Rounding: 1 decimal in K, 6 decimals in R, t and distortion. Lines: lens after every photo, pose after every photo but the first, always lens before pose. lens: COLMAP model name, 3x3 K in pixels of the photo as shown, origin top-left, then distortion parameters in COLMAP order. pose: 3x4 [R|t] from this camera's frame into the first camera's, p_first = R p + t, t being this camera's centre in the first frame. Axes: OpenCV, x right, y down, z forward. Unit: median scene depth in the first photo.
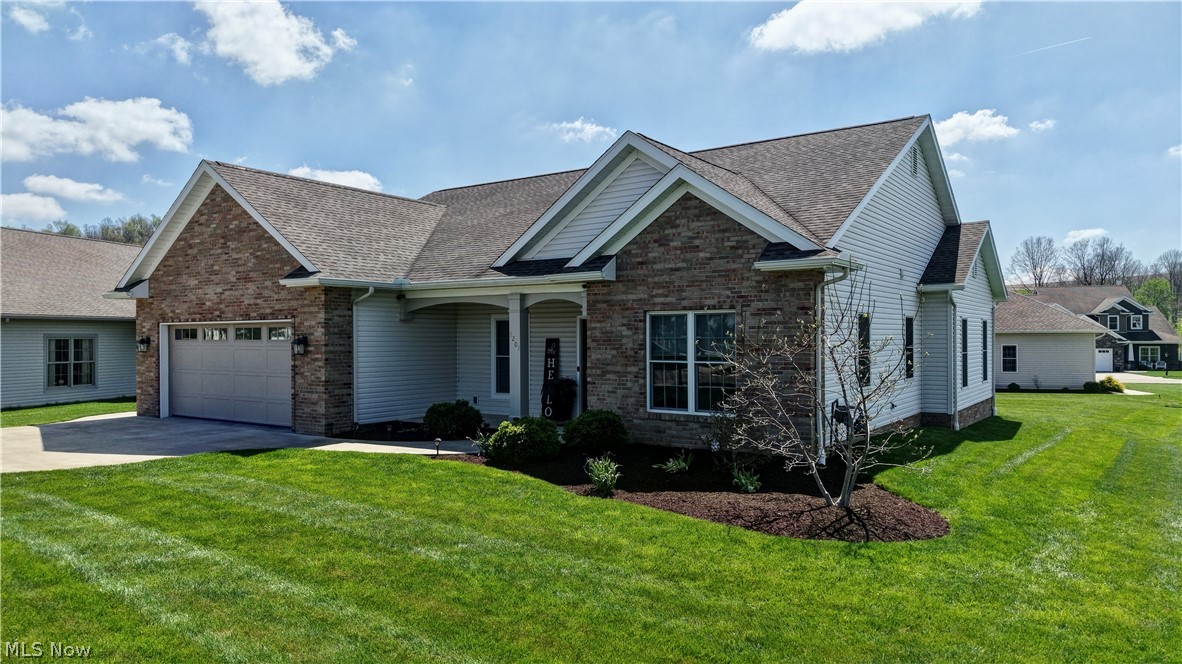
lens RADIAL K [[760.3, 0, 591.0], [0, 760.3, 332.0], [0, 0, 1]] dist [0.090978, -0.052382]
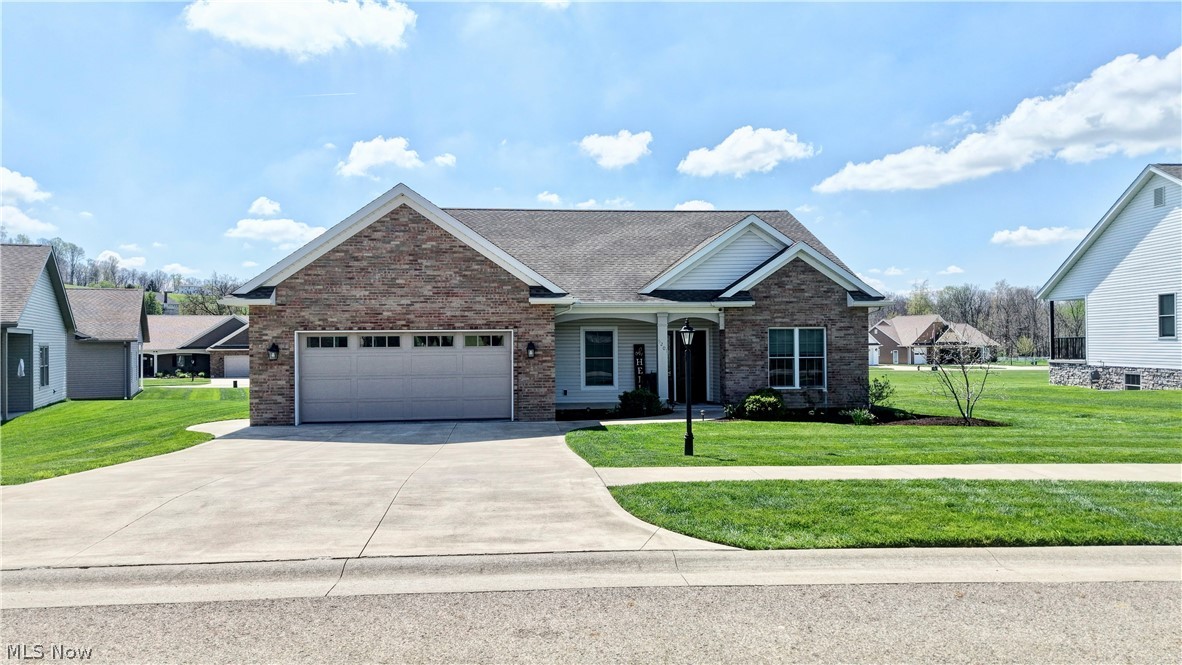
lens RADIAL K [[801.7, 0, 574.1], [0, 801.7, 340.5], [0, 0, 1]] dist [0.141472, -0.217432]
pose [[0.761712, -0.000851, 0.647915, -1.315683], [0.000312, 1.000000, 0.000947, 0.000114], [-0.647915, -0.000520, 0.761712, -0.043280]]
